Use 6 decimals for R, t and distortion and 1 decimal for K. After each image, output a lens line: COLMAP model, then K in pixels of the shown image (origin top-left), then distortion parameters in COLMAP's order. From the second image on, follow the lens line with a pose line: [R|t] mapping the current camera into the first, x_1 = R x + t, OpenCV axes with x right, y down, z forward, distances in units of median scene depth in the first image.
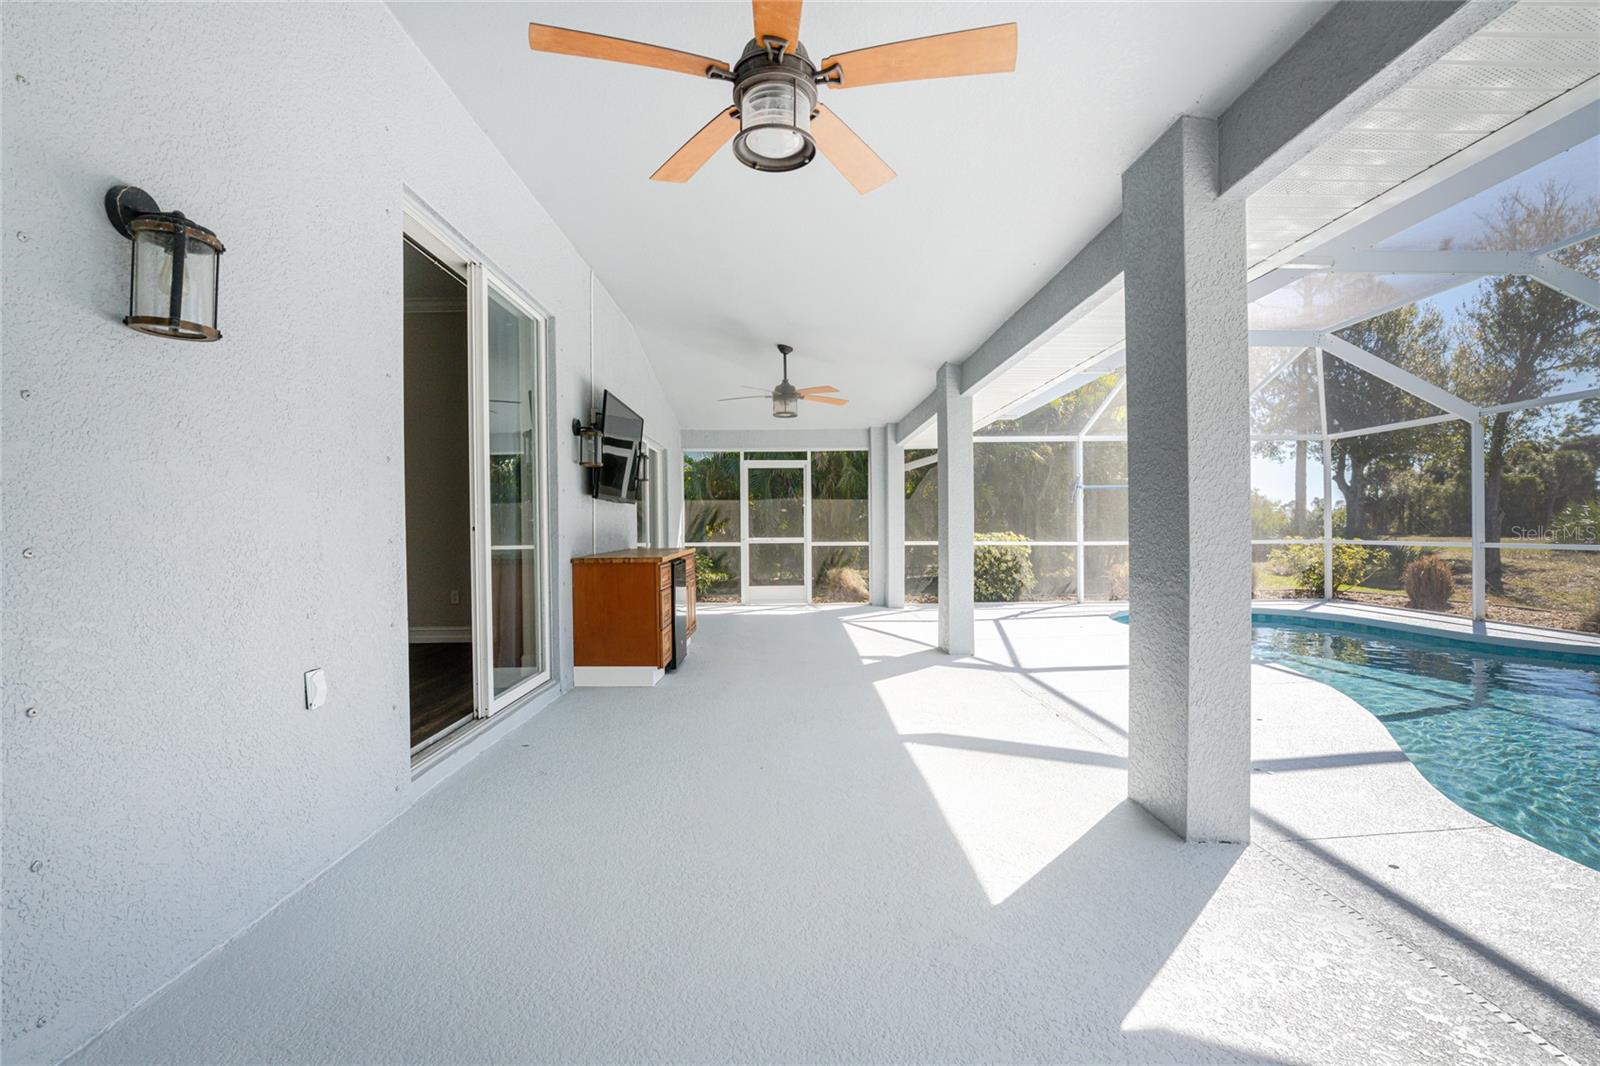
lens RADIAL K [[688.8, 0, 802.4], [0, 688.8, 524.4], [0, 0, 1]] dist [-0.001248, 0.000858]
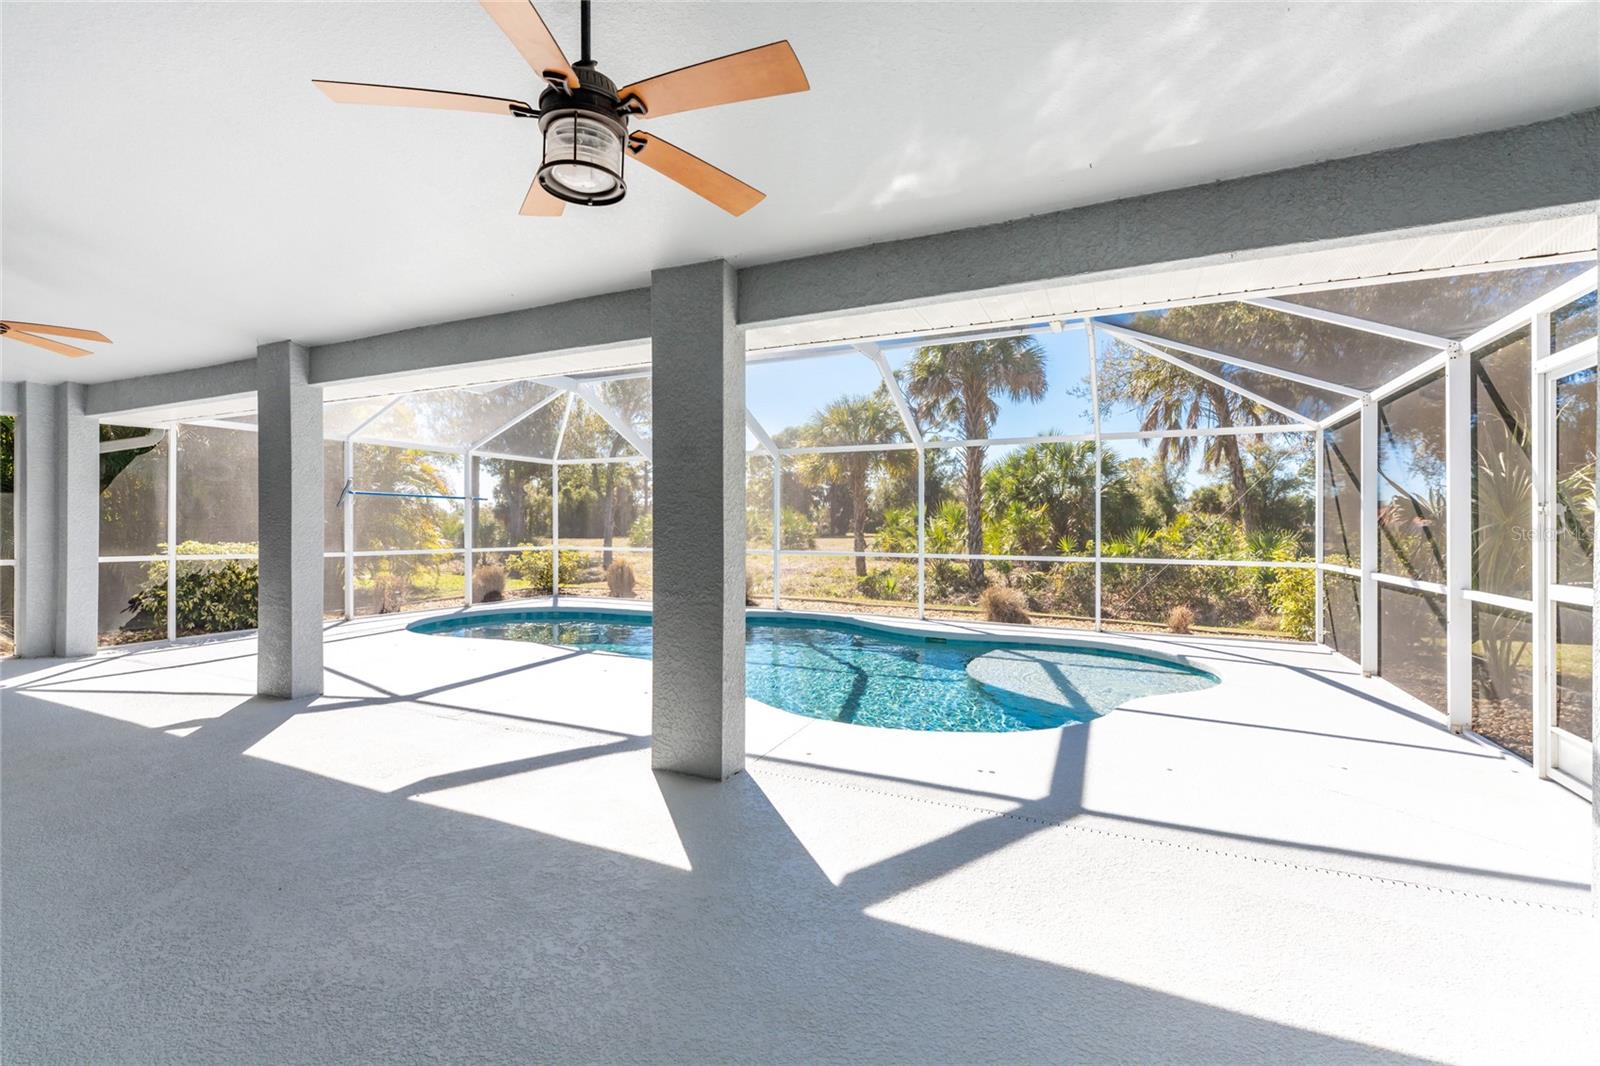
lens RADIAL K [[688.8, 0, 803.6], [0, 688.8, 519.9], [0, 0, 1]] dist [-0.001248, 0.000858]
pose [[0.453278, 0.021606, 0.891107, -0.262761], [-0.012983, 0.999760, -0.017636, -0.018648], [-0.891275, -0.003575, 0.453450, 0.094623]]
